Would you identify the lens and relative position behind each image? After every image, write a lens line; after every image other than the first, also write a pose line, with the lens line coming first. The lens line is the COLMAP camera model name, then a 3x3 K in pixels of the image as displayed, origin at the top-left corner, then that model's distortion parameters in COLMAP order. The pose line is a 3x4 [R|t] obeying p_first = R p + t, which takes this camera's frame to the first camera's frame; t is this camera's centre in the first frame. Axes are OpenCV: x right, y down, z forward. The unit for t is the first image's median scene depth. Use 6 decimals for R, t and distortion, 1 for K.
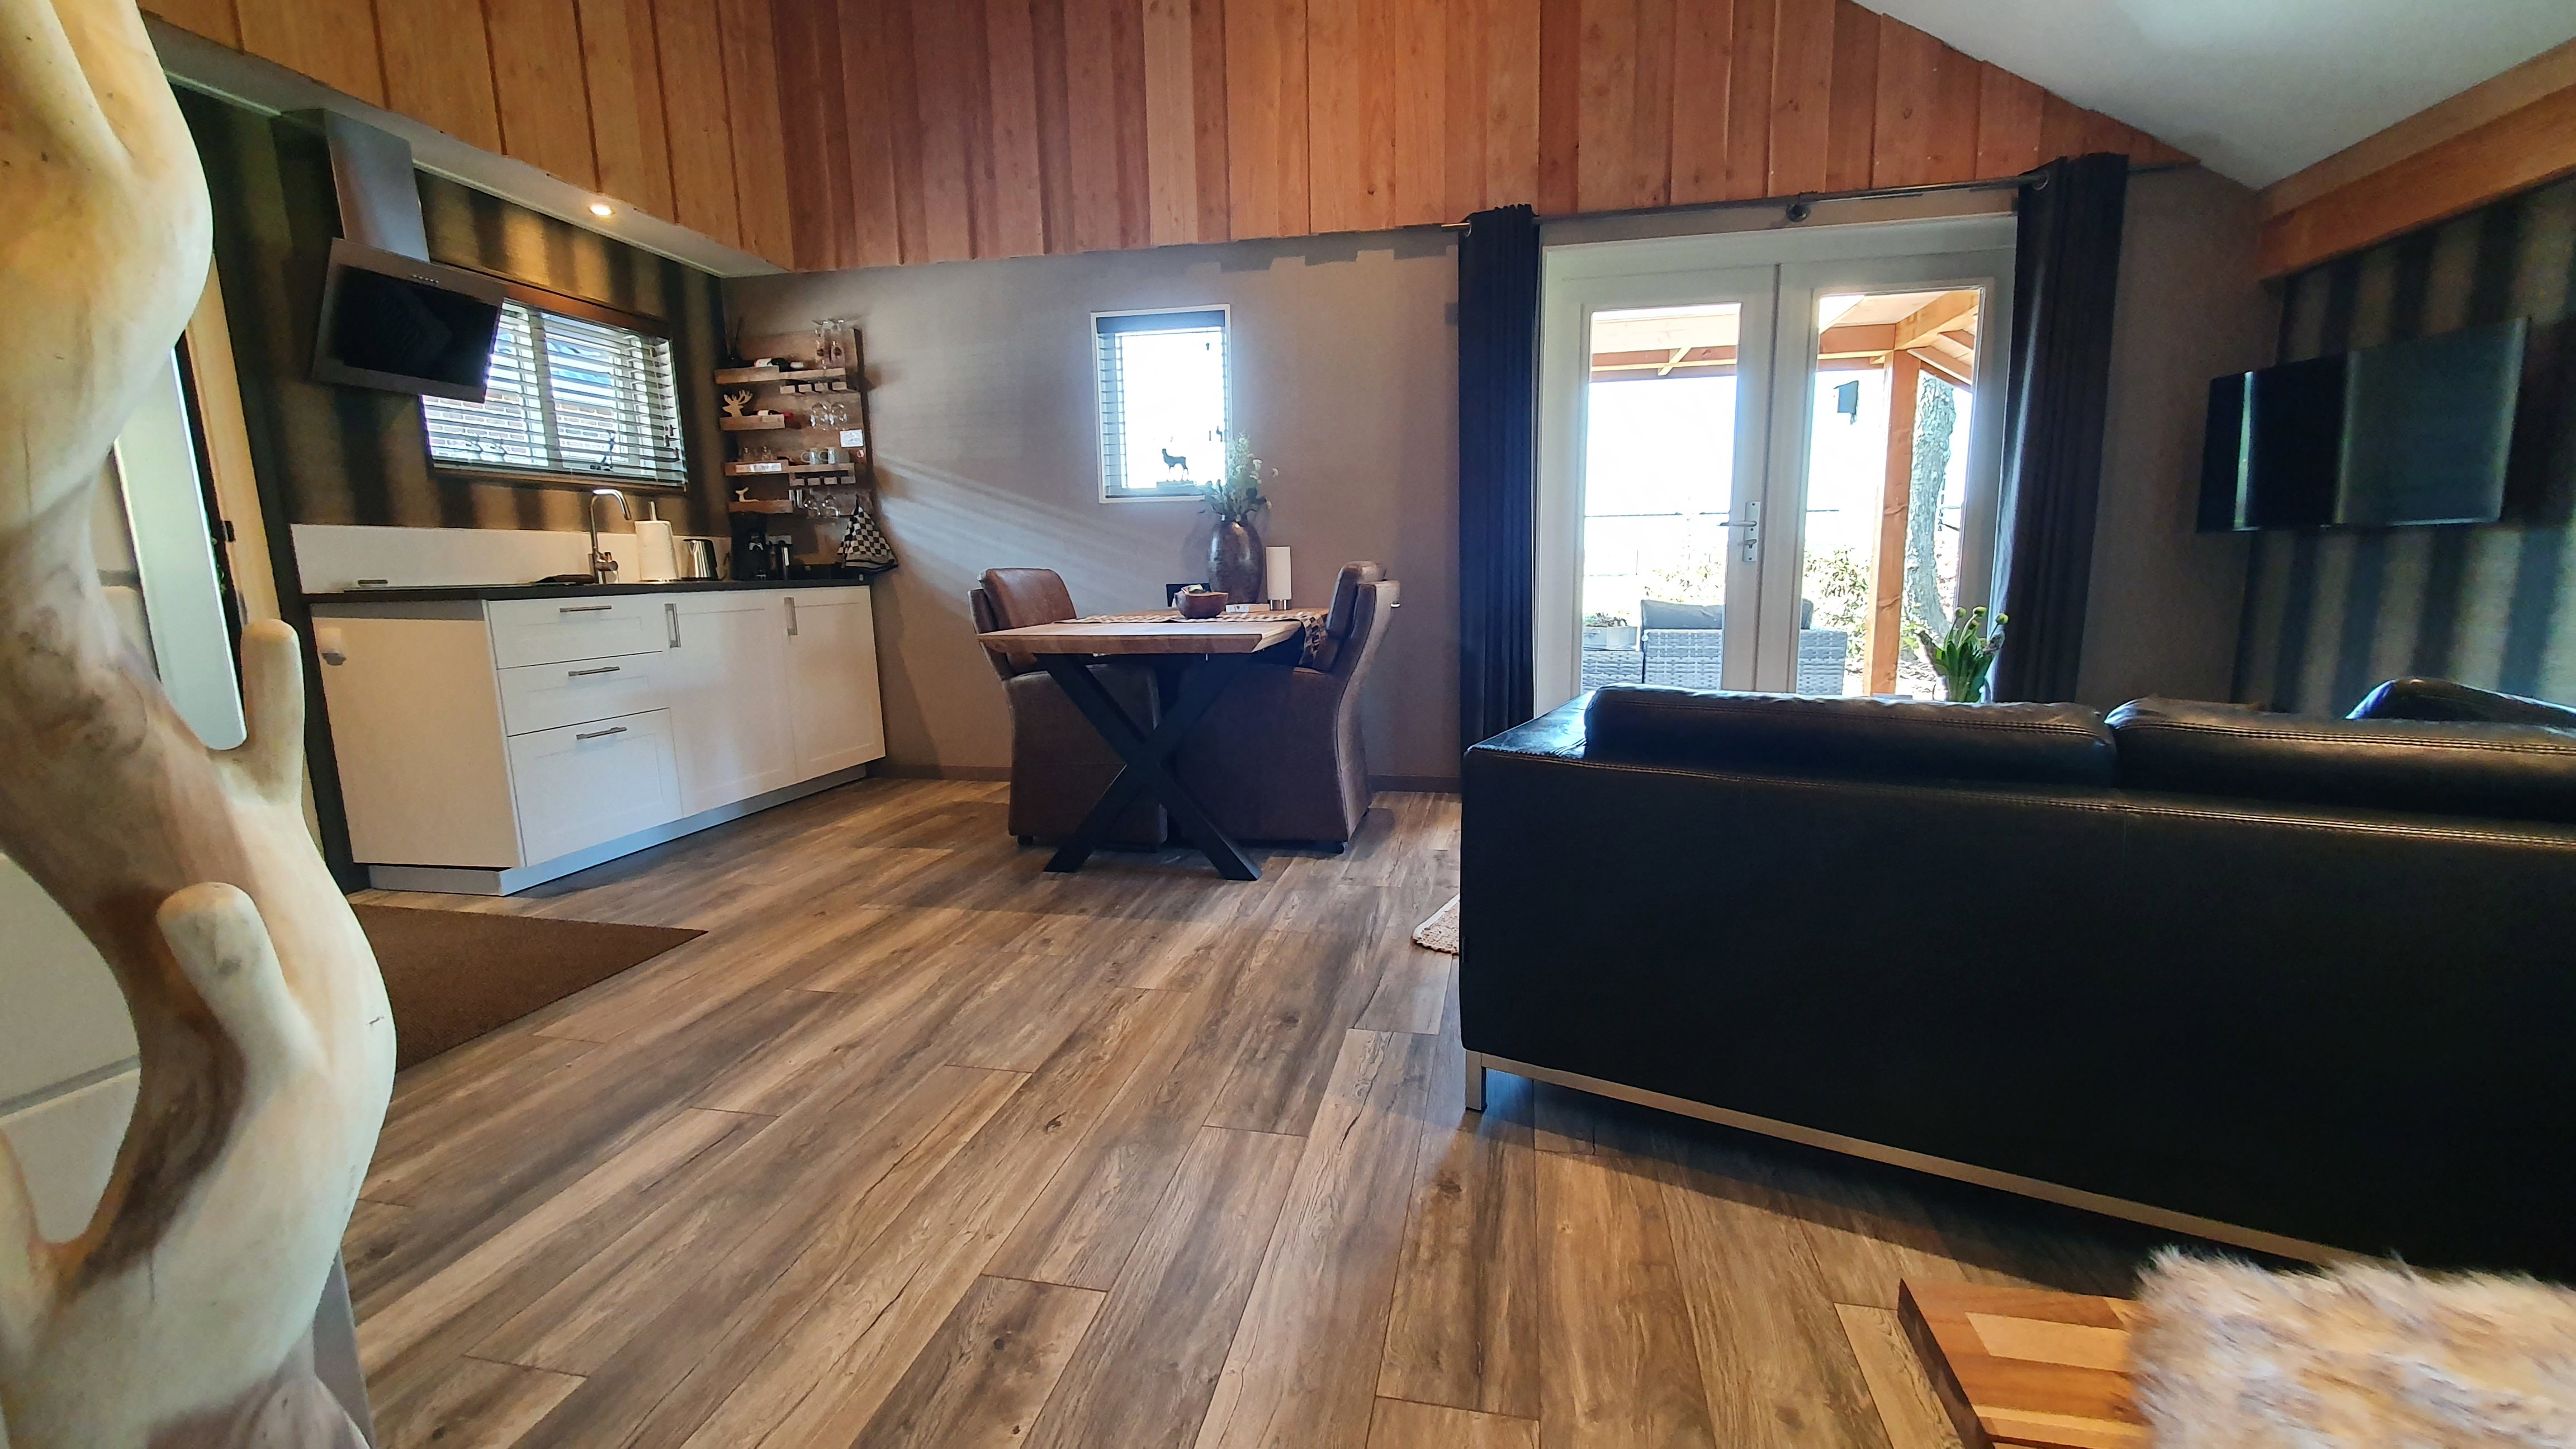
lens RADIAL K [[1015.0, 0, 1305.4], [0, 1015.0, 728.1], [0, 0, 1]] dist [0.005853, -0.000169]
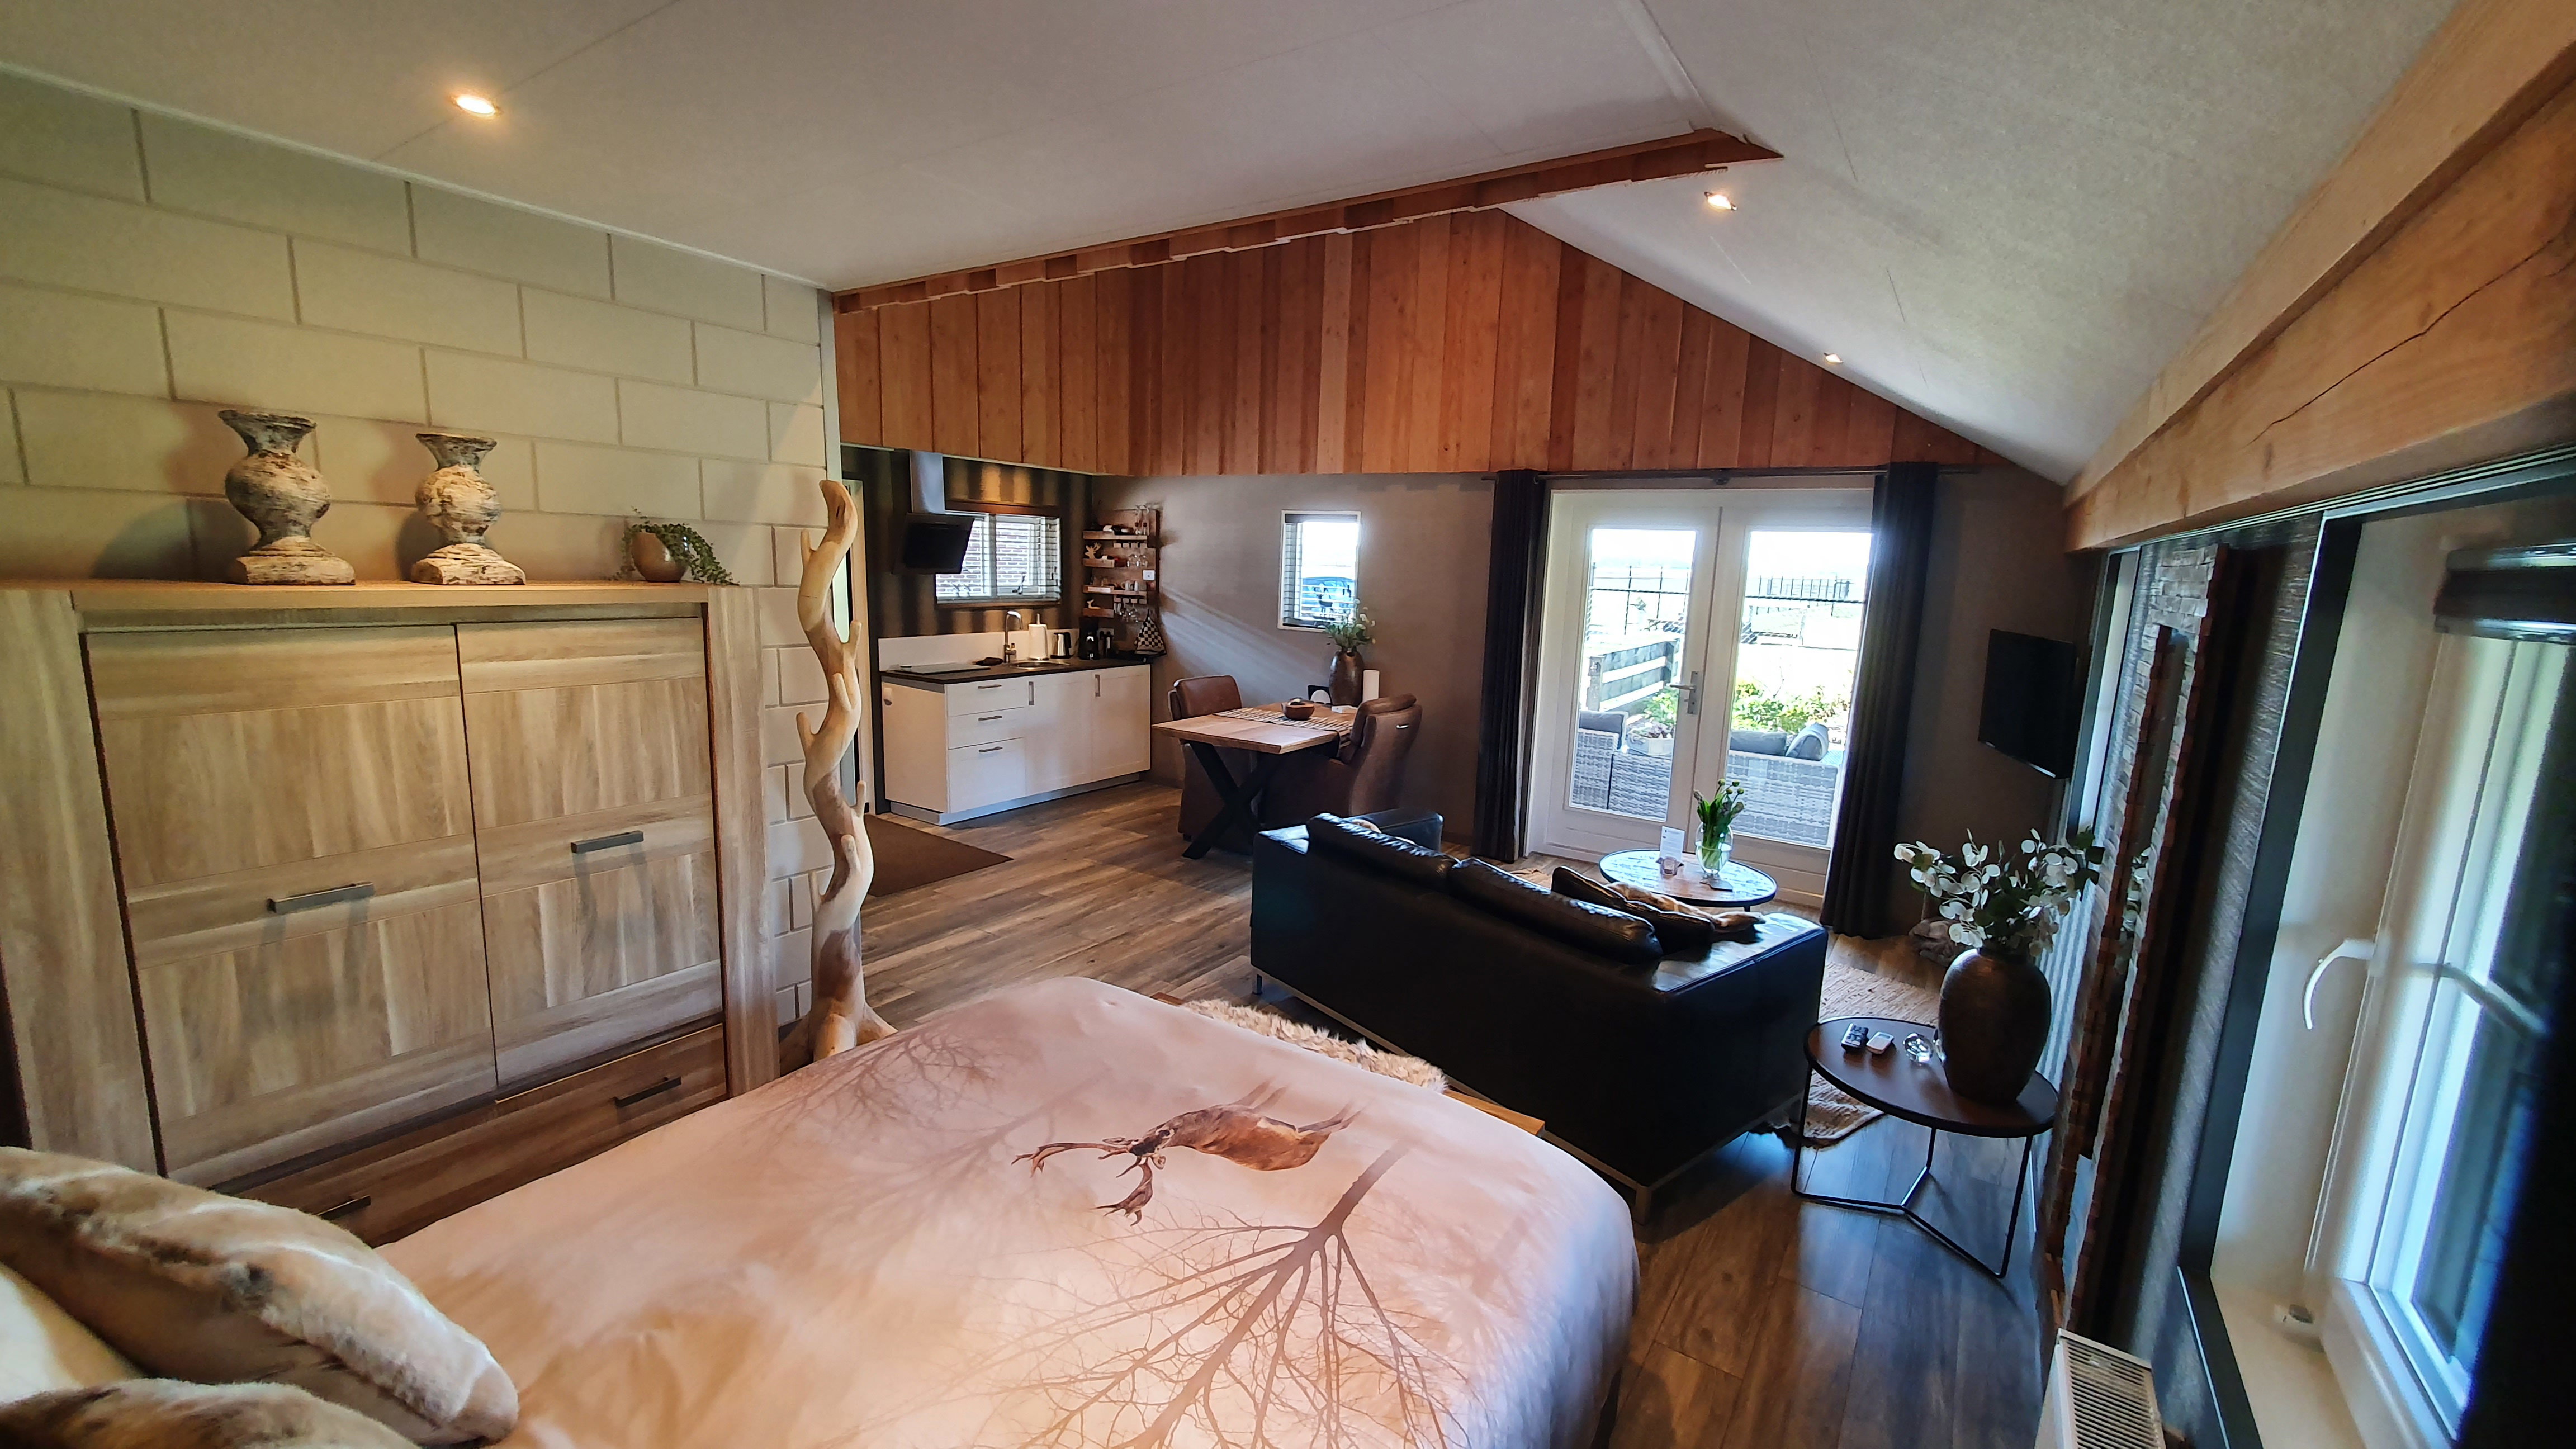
lens RADIAL K [[1015.0, 0, 1305.4], [0, 1015.0, 728.1], [0, 0, 1]] dist [0.005853, -0.000169]
pose [[0.922407, 0.112972, -0.369326, 0.510677], [-0.111599, 0.993435, 0.025156, -0.134407], [0.369744, 0.018013, 0.928959, -0.515472]]
